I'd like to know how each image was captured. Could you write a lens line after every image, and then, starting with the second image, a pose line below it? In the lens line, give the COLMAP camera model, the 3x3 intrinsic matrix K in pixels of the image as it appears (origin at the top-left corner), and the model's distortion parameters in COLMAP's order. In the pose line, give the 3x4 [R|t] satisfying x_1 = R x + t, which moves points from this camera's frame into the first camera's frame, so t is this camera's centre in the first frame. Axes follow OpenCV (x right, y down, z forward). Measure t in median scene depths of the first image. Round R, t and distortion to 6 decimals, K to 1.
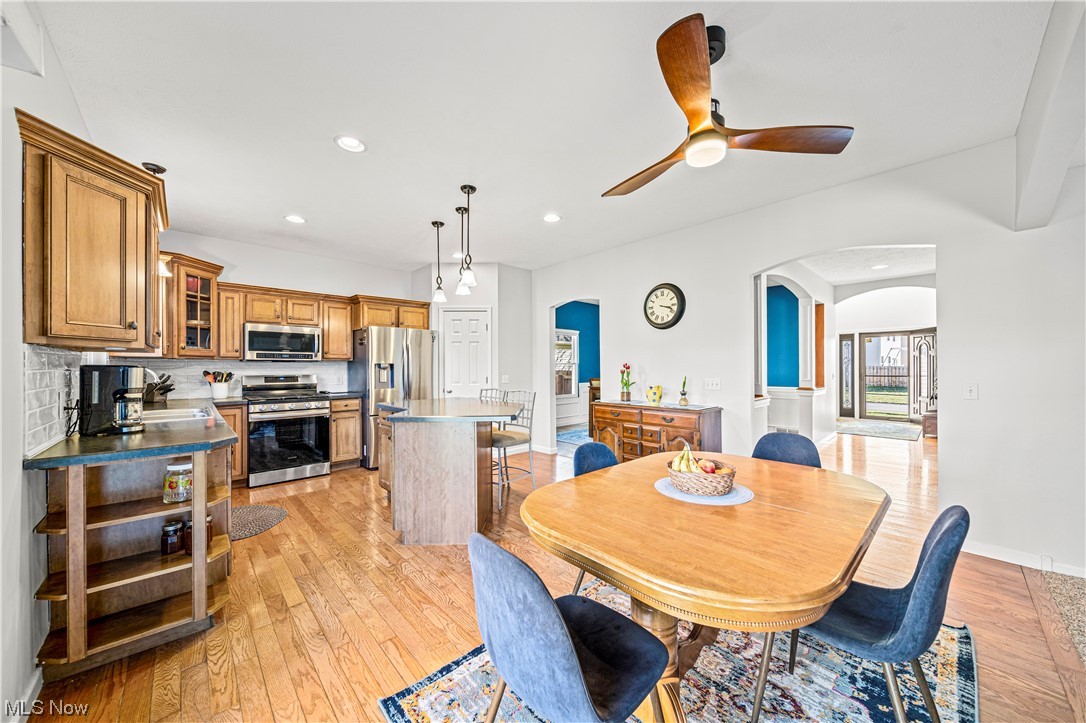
lens RADIAL K [[380.3, 0, 544.4], [0, 380.3, 368.2], [0, 0, 1]] dist [0.000425, -0.000530]
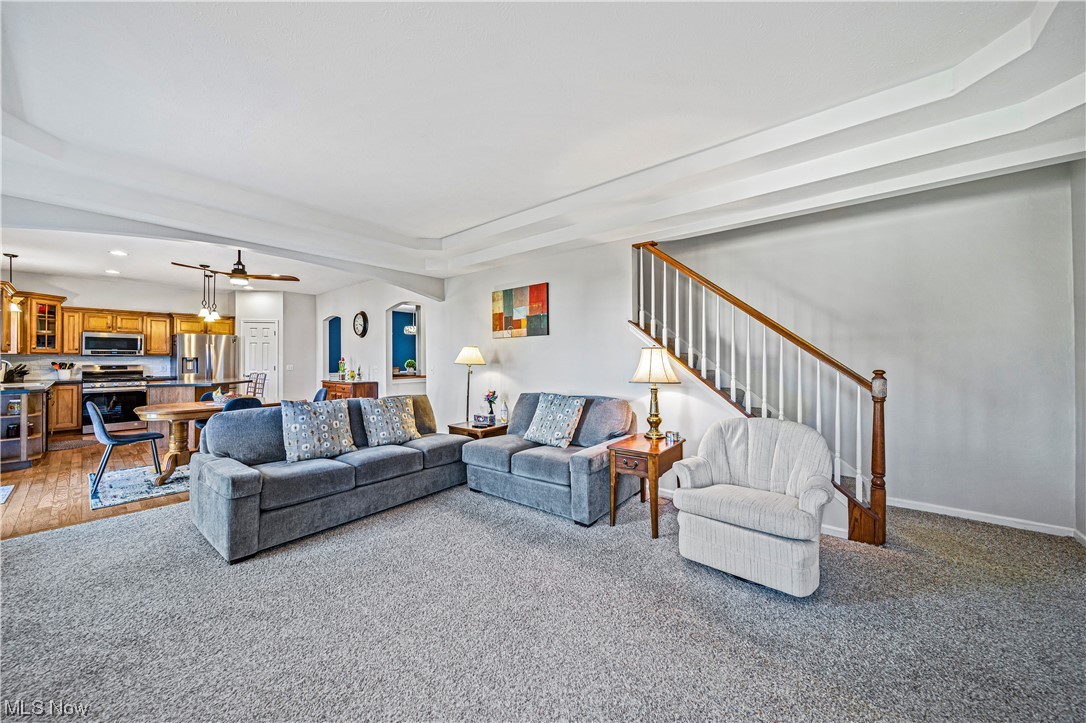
lens RADIAL K [[380.3, 0, 543.5], [0, 380.3, 356.8], [0, 0, 1]] dist [0.000425, -0.000530]
pose [[0.992285, 0.000751, 0.123974, 0.914634], [0.000343, 0.999961, -0.008805, -0.000538], [-0.123976, 0.008780, 0.992246, -0.801946]]
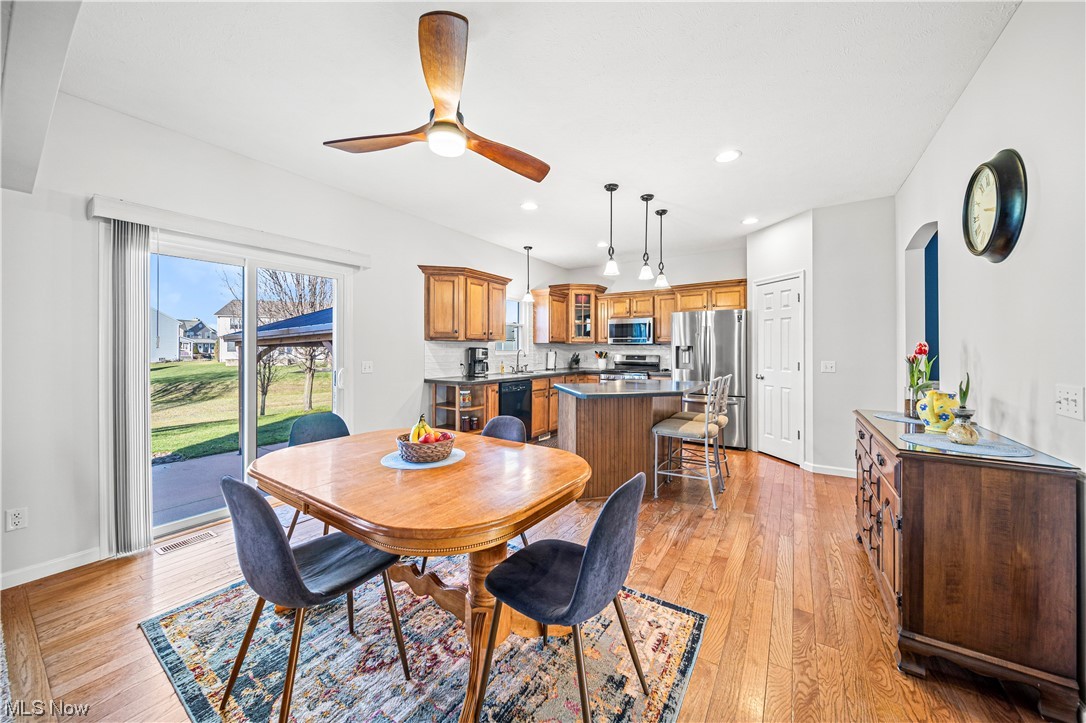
lens RADIAL K [[380.3, 0, 548.0], [0, 380.3, 351.9], [0, 0, 1]] dist [0.000425, -0.000530]
pose [[0.236895, 0.011087, -0.971472, 0.606169], [-0.005772, 0.999933, 0.010004, -0.004108], [0.971518, 0.003238, 0.236943, 0.413606]]
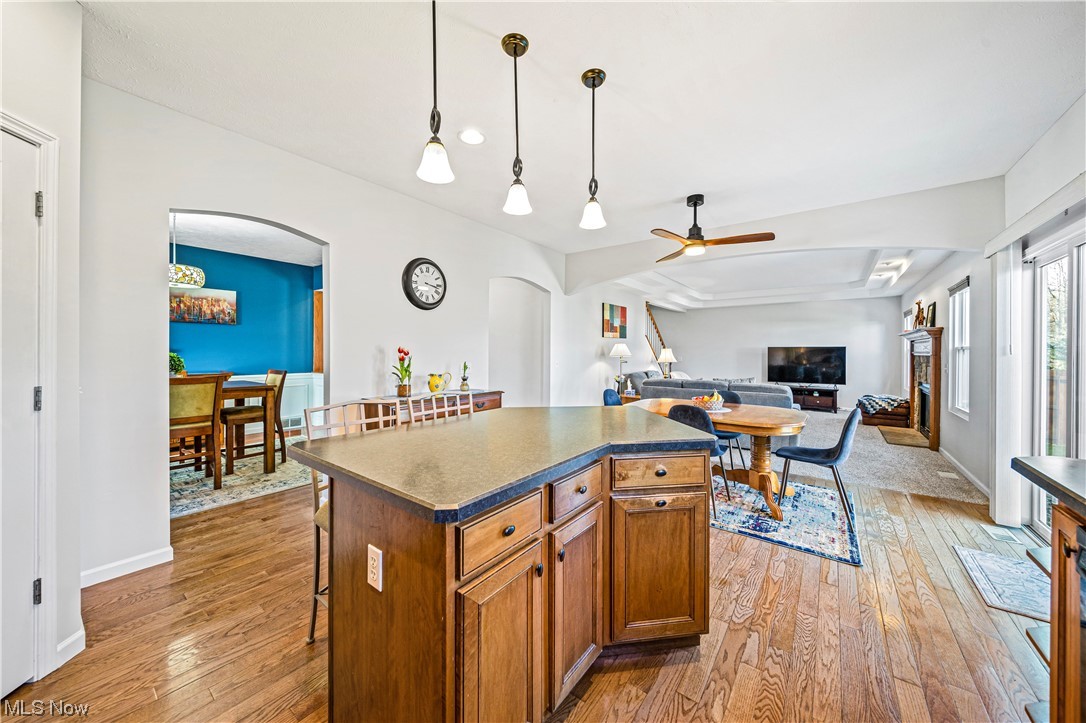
lens RADIAL K [[380.3, 0, 541.8], [0, 380.3, 352.9], [0, 0, 1]] dist [0.000425, -0.000530]
pose [[-0.159440, -0.001237, 0.987207, -0.605416], [-0.001176, 0.999999, 0.001063, -0.003113], [-0.987207, -0.000991, -0.159441, 0.872405]]
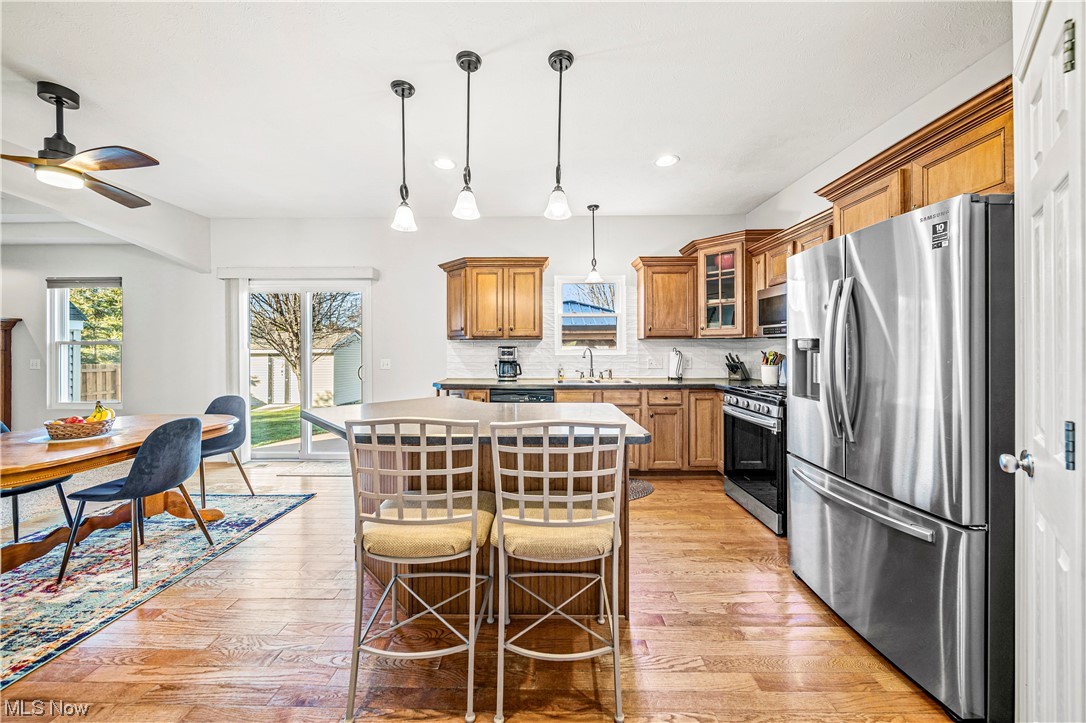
lens RADIAL K [[380.3, 0, 543.1], [0, 380.3, 350.5], [0, 0, 1]] dist [0.000425, -0.000530]
pose [[-0.693329, 0.008350, -0.720573, 0.091027], [0.002164, 0.999952, 0.009504, -0.002892], [0.720618, 0.005030, -0.693314, 1.216260]]
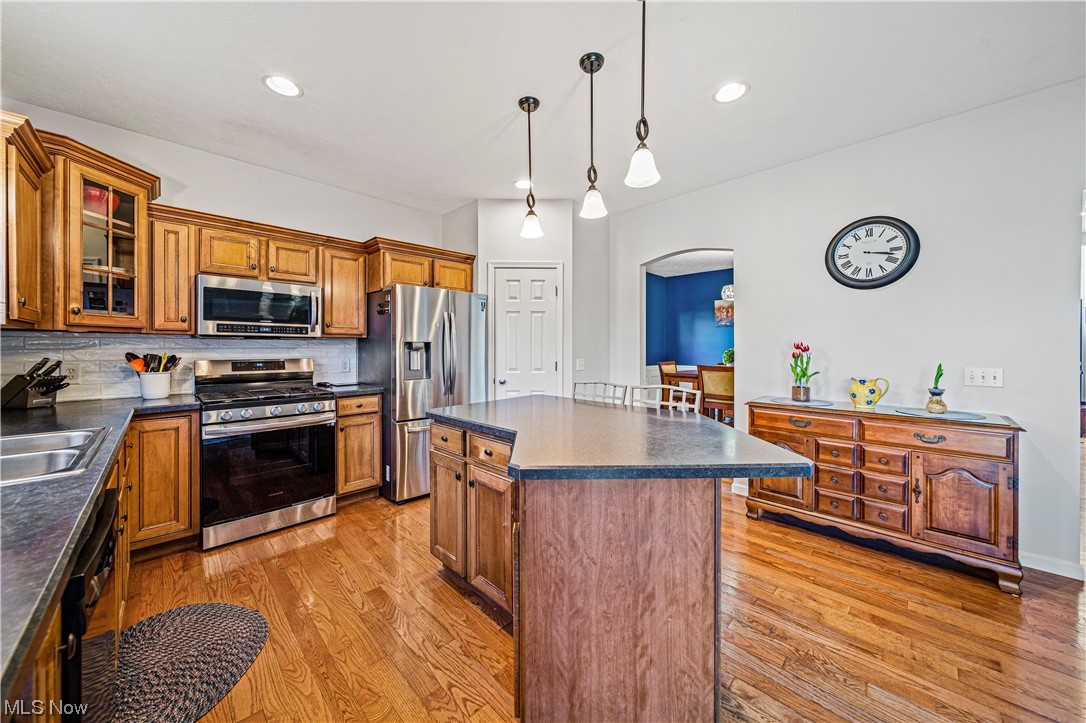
lens RADIAL K [[380.3, 0, 538.8], [0, 380.3, 349.9], [0, 0, 1]] dist [0.000425, -0.000530]
pose [[0.999714, 0.002325, 0.023818, -0.253963], [-0.002397, 0.999993, 0.002973, -0.001254], [-0.023811, -0.003029, 0.999712, 0.375931]]
